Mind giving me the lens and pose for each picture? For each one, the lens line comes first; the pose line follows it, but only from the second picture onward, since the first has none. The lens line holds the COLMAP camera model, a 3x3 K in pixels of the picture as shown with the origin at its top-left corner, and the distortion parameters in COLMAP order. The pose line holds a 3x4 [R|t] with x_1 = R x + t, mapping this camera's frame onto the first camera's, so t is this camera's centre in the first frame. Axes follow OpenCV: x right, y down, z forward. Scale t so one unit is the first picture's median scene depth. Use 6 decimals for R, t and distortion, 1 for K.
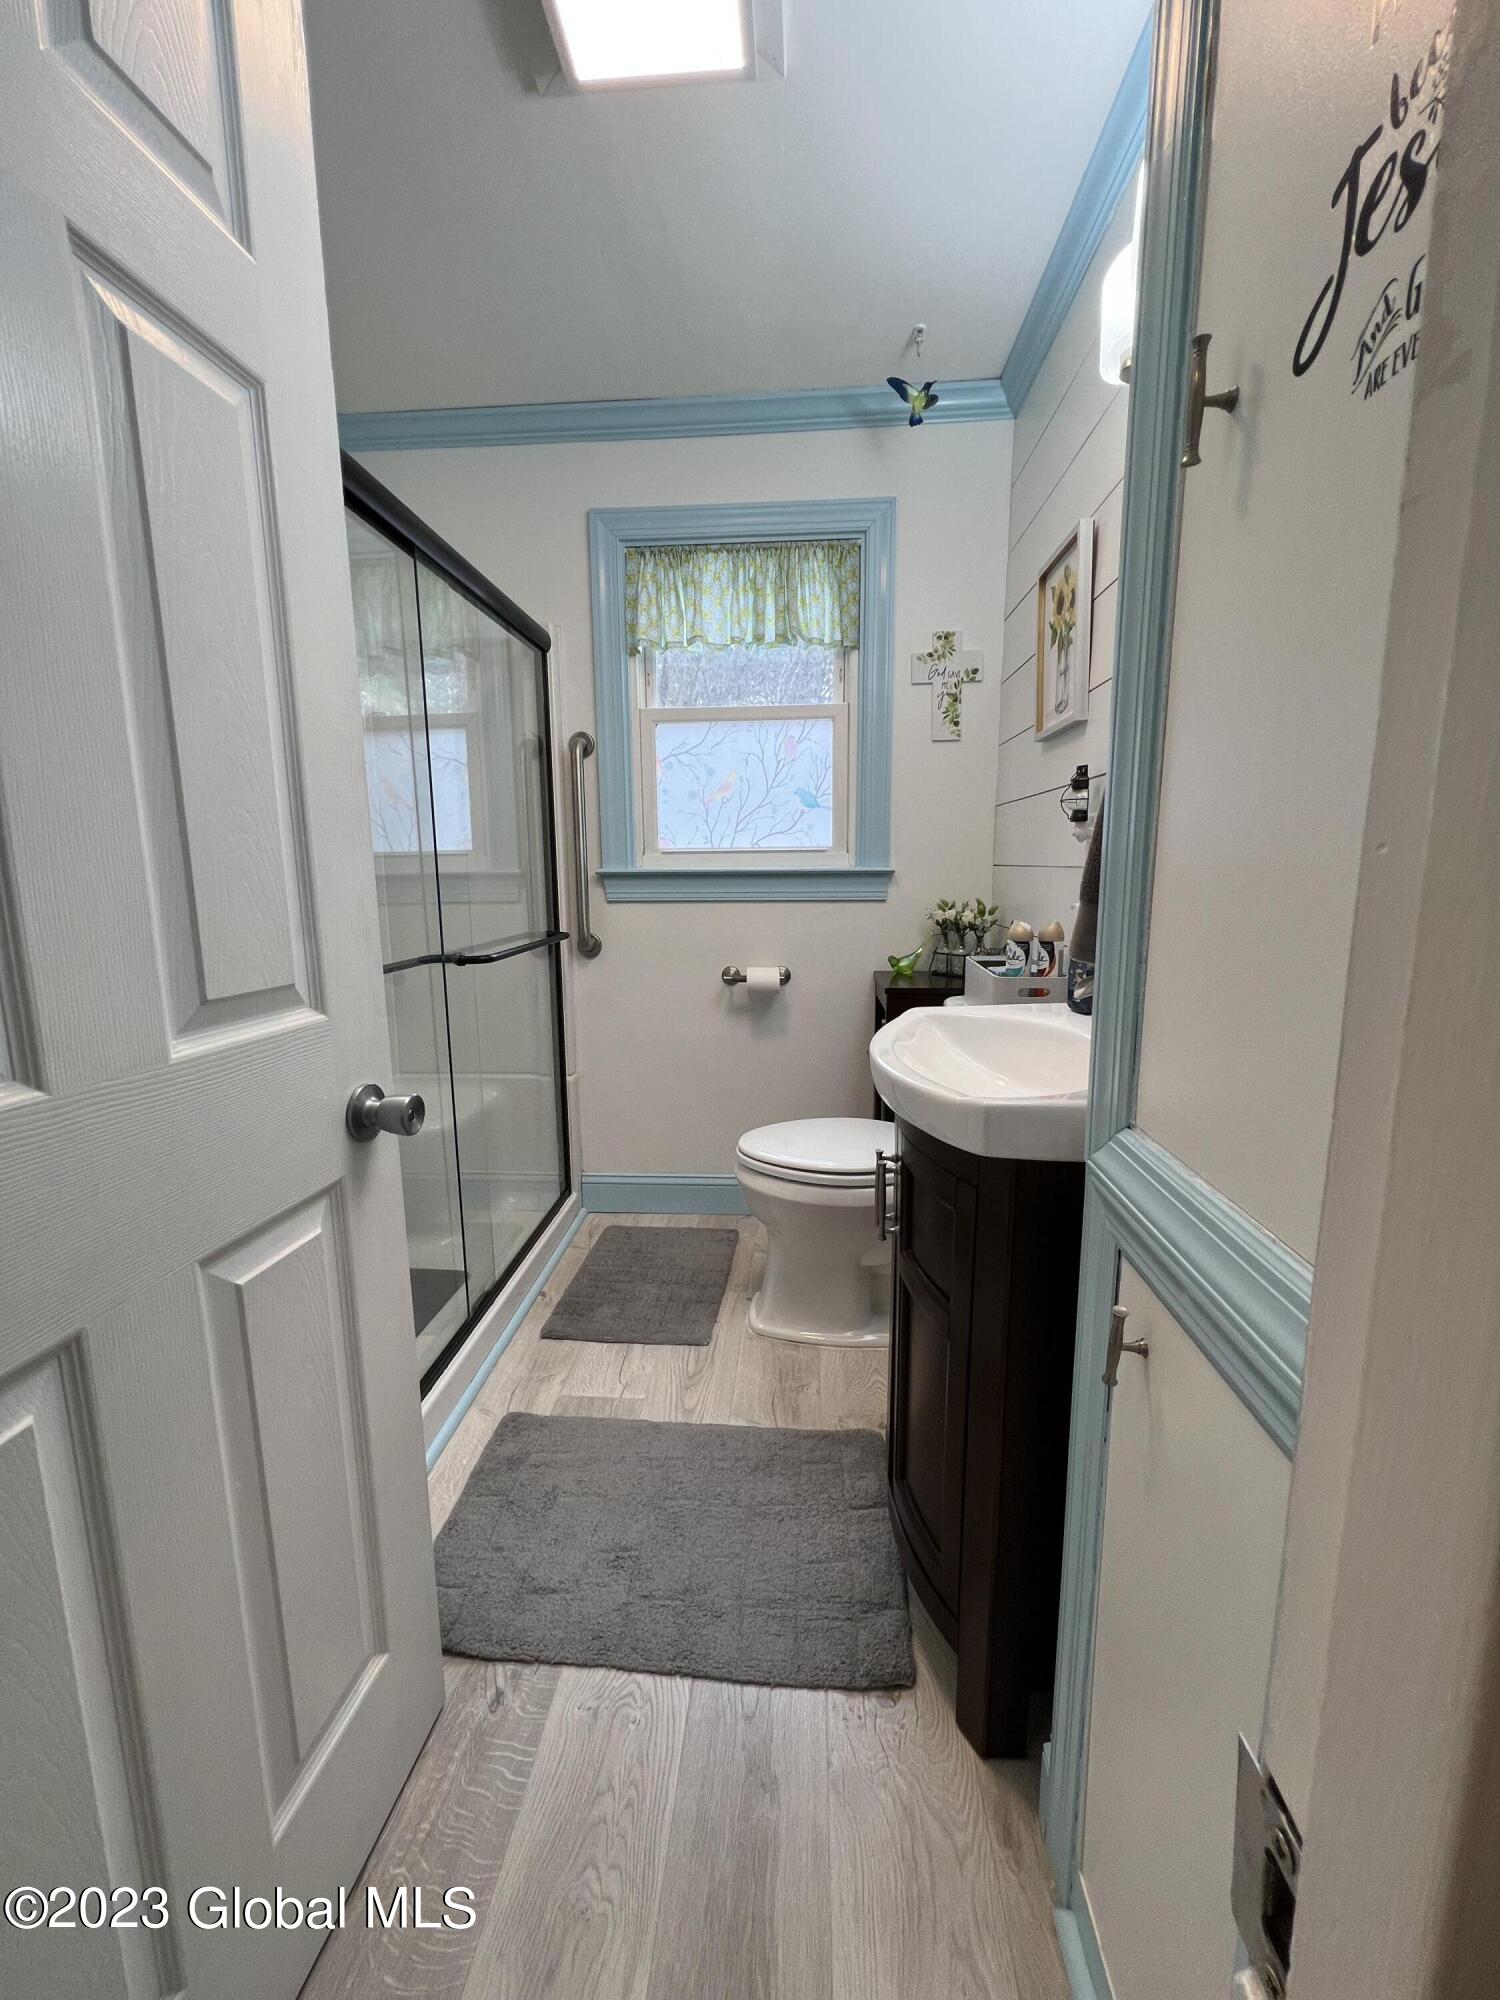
lens RADIAL K [[794.2, 0, 750.2], [0, 794.2, 995.6], [0, 0, 1]] dist [-0.001827, -0.000964]
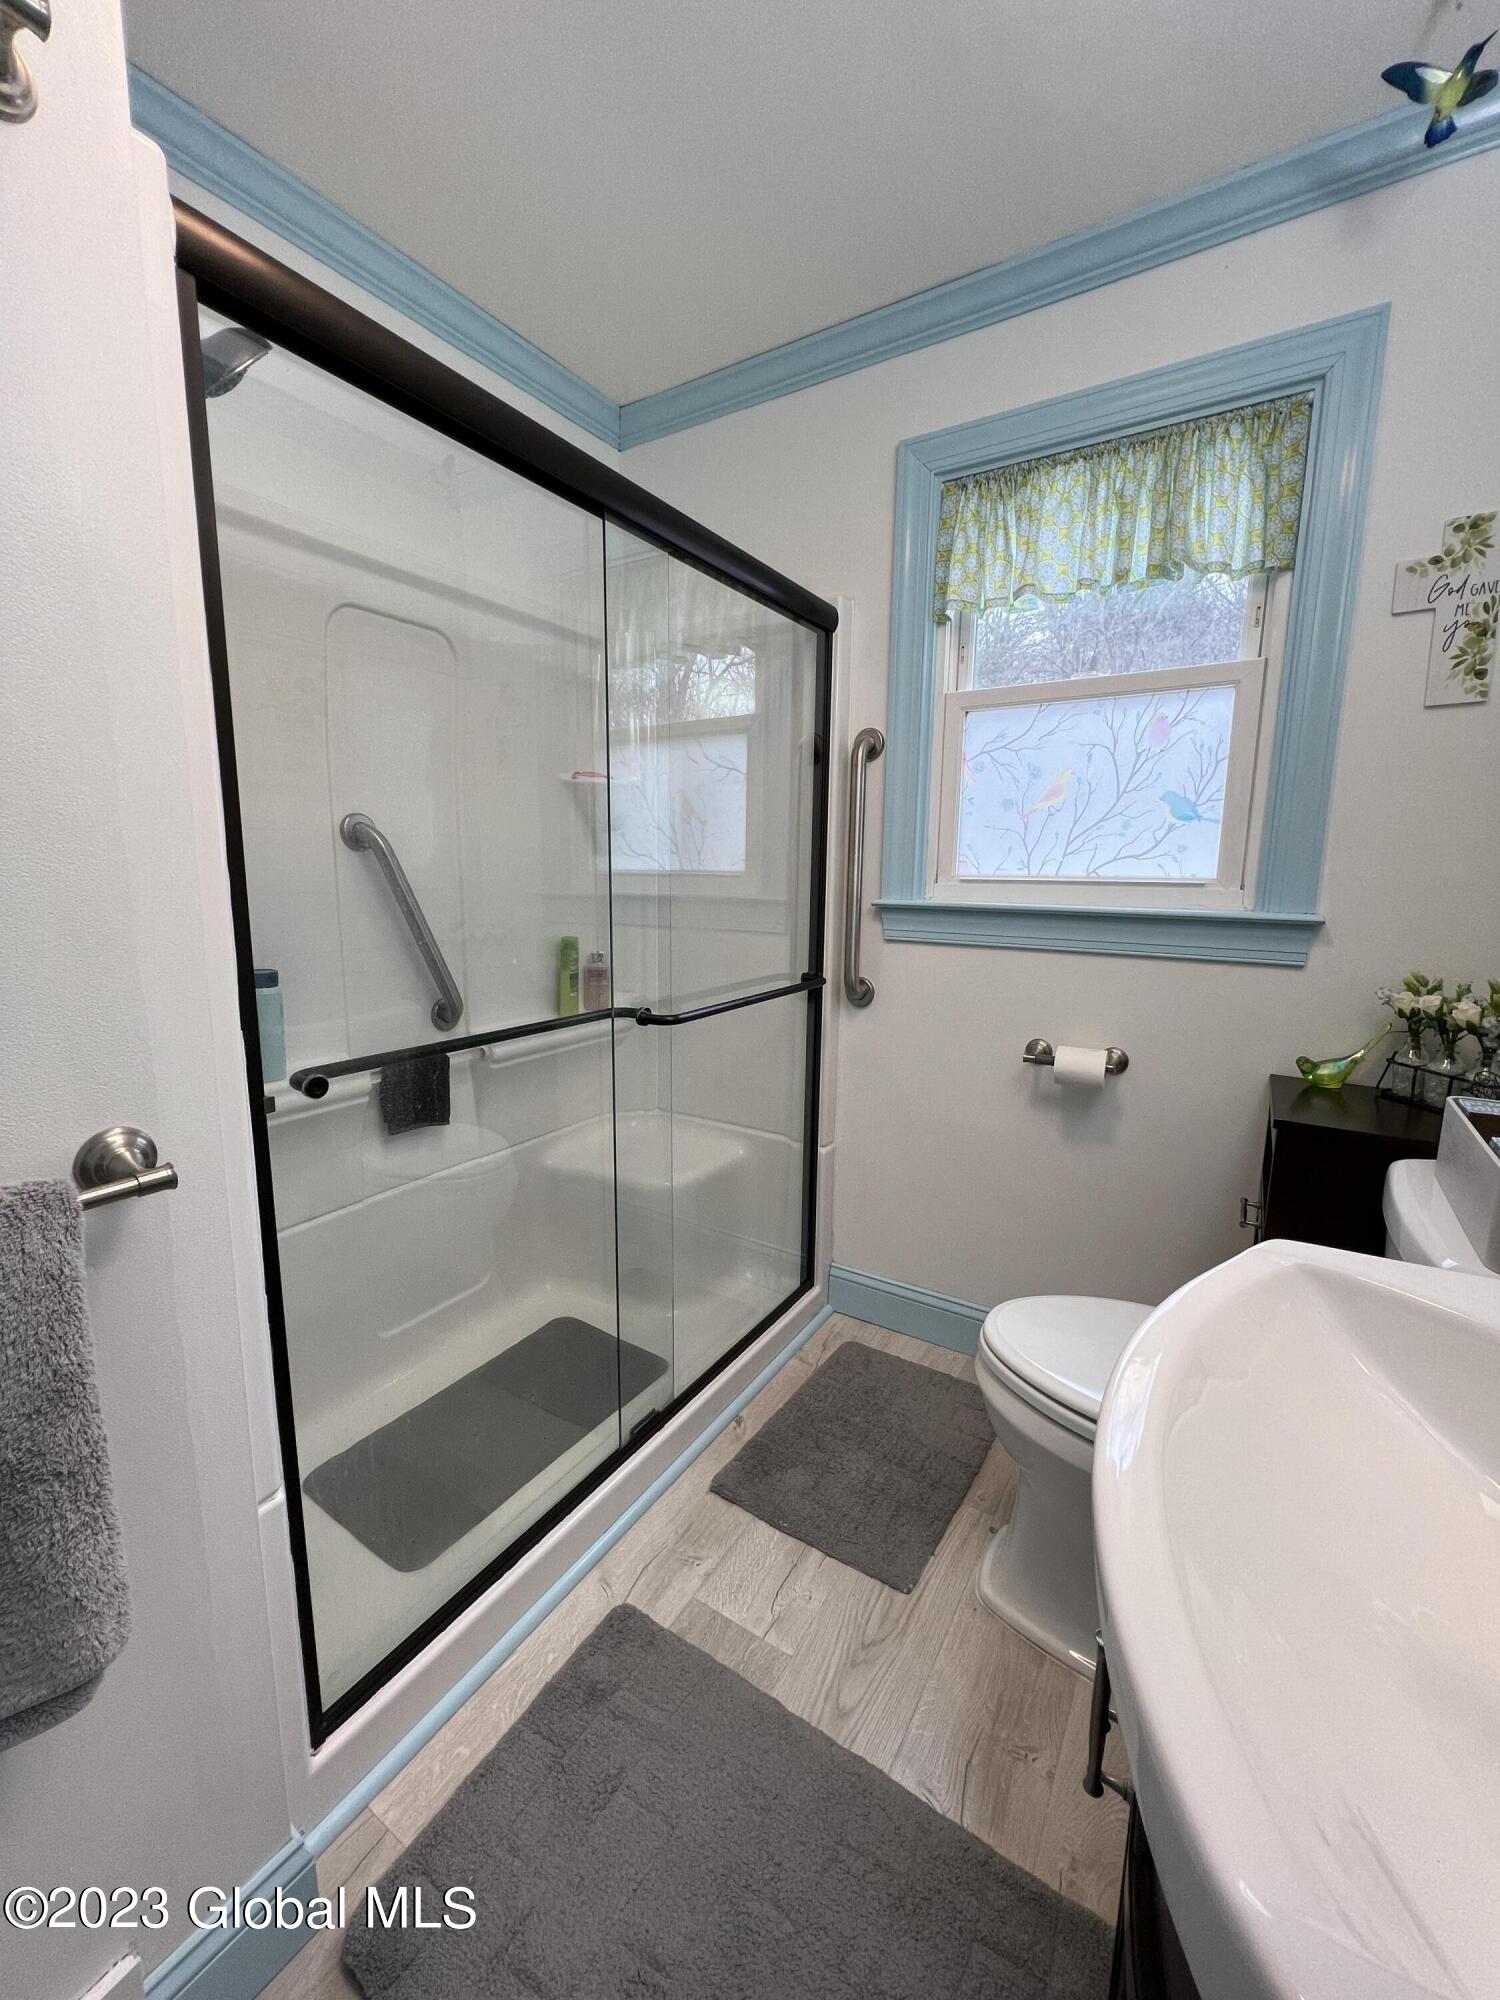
lens RADIAL K [[794.2, 0, 749.3], [0, 794.2, 999.2], [0, 0, 1]] dist [-0.001827, -0.000964]
pose [[0.881677, 0.094784, -0.462236, 0.079235], [-0.094081, 0.995260, 0.024631, -0.071040], [0.462380, 0.021771, 0.886415, 0.247739]]
